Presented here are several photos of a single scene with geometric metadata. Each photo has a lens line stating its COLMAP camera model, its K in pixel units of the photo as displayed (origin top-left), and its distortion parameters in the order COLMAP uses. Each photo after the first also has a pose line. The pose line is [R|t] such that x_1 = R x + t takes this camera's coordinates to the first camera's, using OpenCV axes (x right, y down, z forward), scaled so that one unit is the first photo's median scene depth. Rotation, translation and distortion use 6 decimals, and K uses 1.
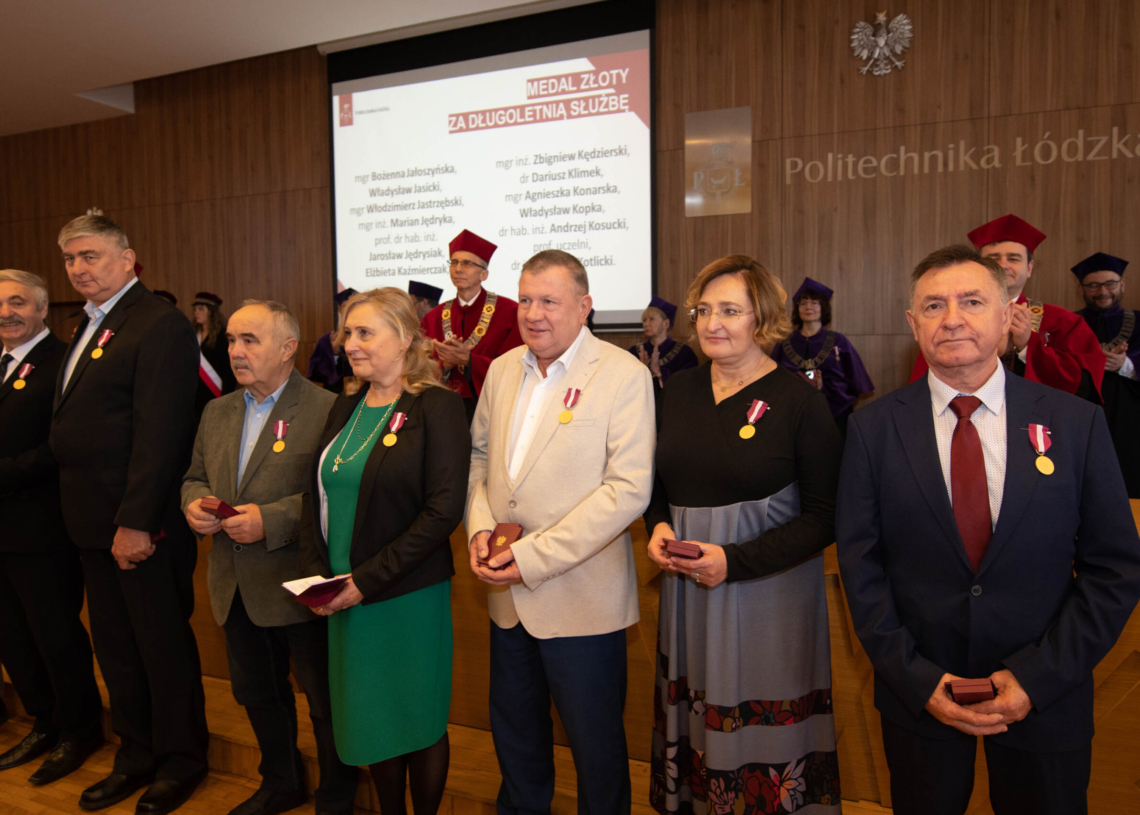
lens RADIAL K [[762.1, 0, 573.6], [0, 762.1, 386.5], [0, 0, 1]] dist [-0.011278, -0.009035]
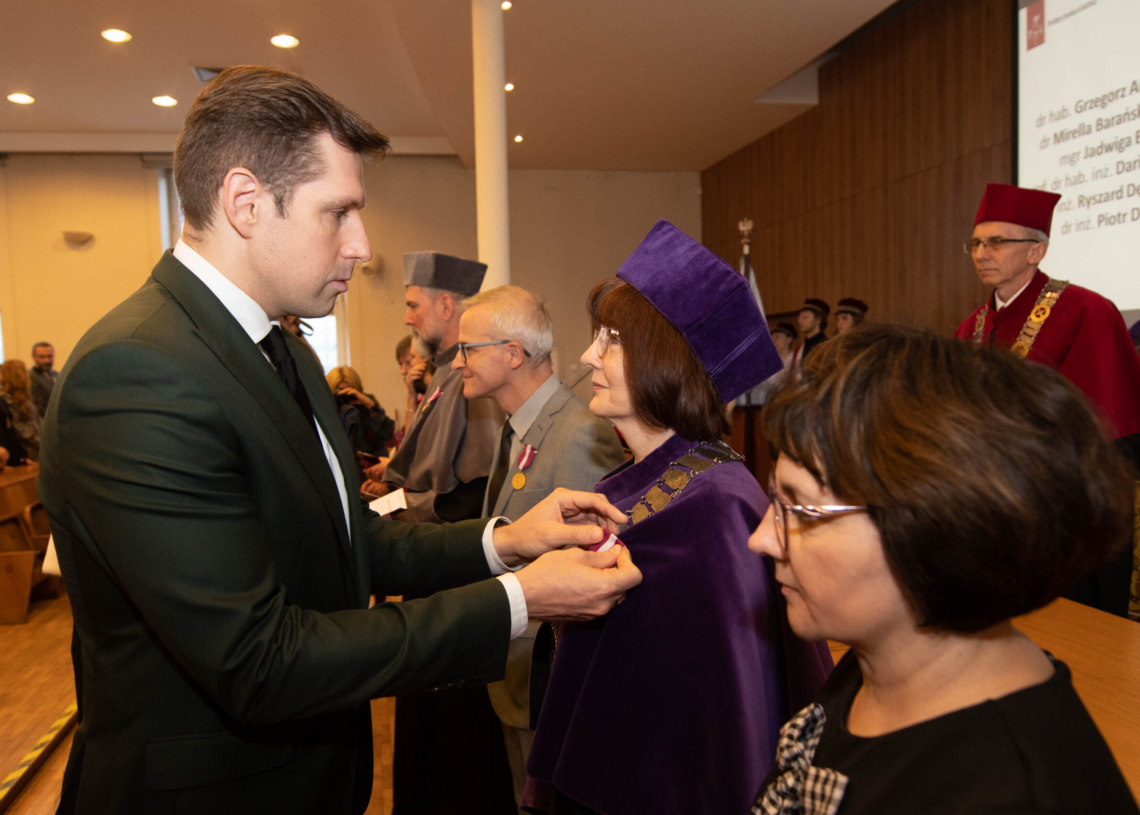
lens RADIAL K [[846.4, 0, 530.4], [0, 846.4, 430.9], [0, 0, 1]] dist [-0.005782, -0.012761]
pose [[0.537187, 0.055543, -0.841633, 0.147006], [-0.016128, 0.998323, 0.055590, -0.024615], [0.843309, -0.016288, 0.537182, 0.203153]]
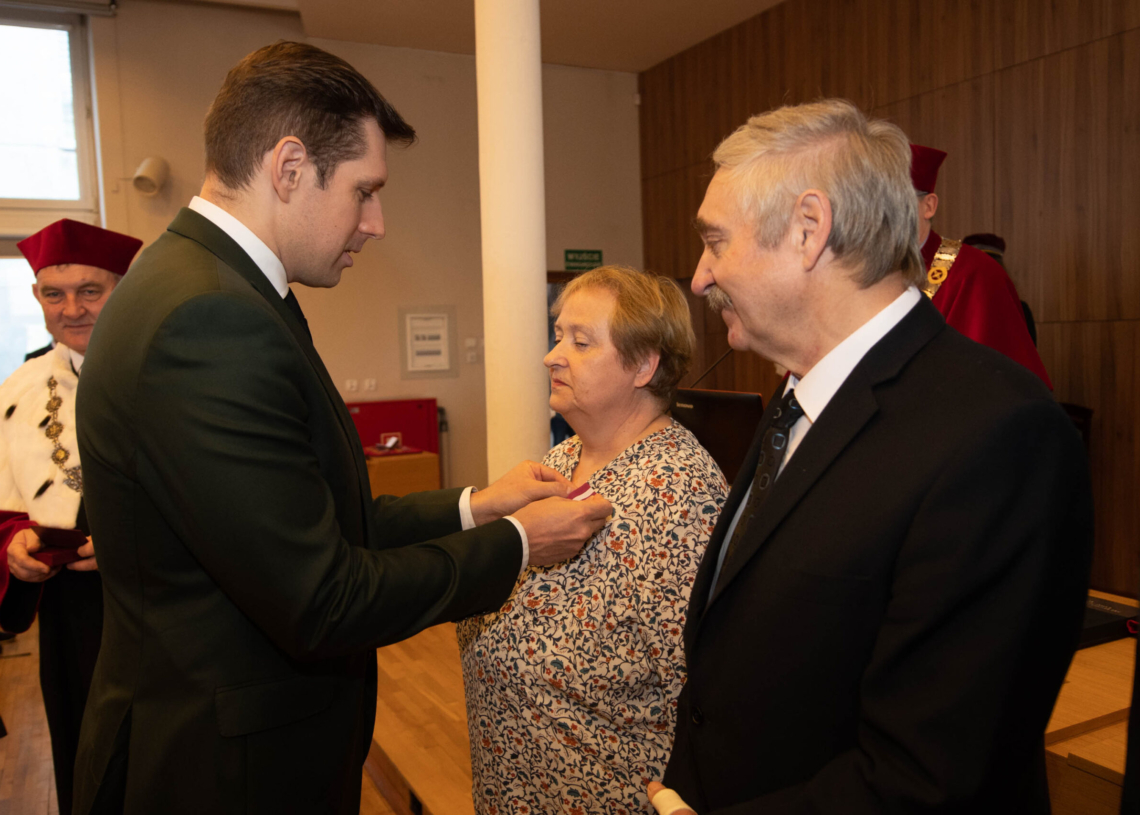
lens RADIAL K [[1017.9, 0, 573.9], [0, 1017.9, 380.9], [0, 0, 1]] dist [0.112609, -0.062828]
pose [[0.739961, 0.015788, -0.672465, -0.201738], [-0.013410, 0.999872, 0.008718, -0.019545], [0.672517, 0.002567, 0.740078, 0.247199]]
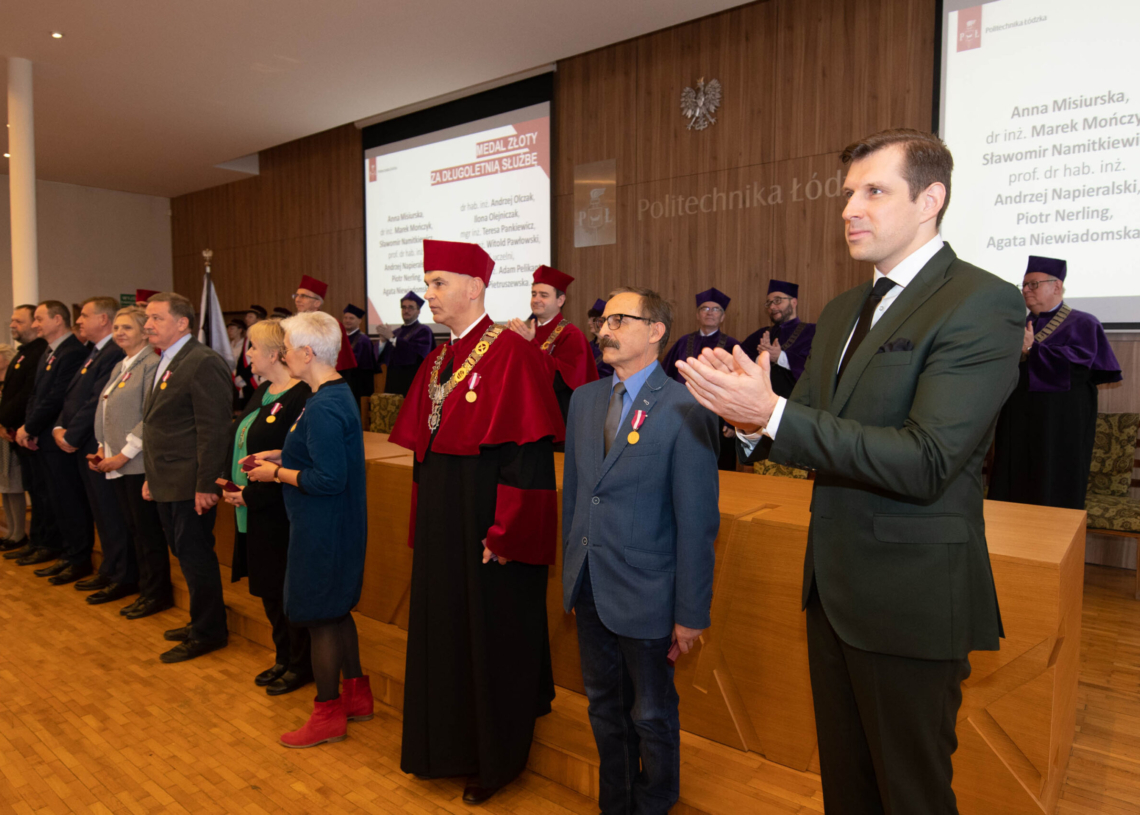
lens RADIAL K [[762.1, 0, 606.1], [0, 762.1, 402.9], [0, 0, 1]] dist [-0.011278, -0.009035]
pose [[0.960927, 0.031332, -0.275022, 0.550531], [-0.025413, 0.999363, 0.025060, 0.003219], [0.275632, -0.017091, 0.961111, -0.209361]]
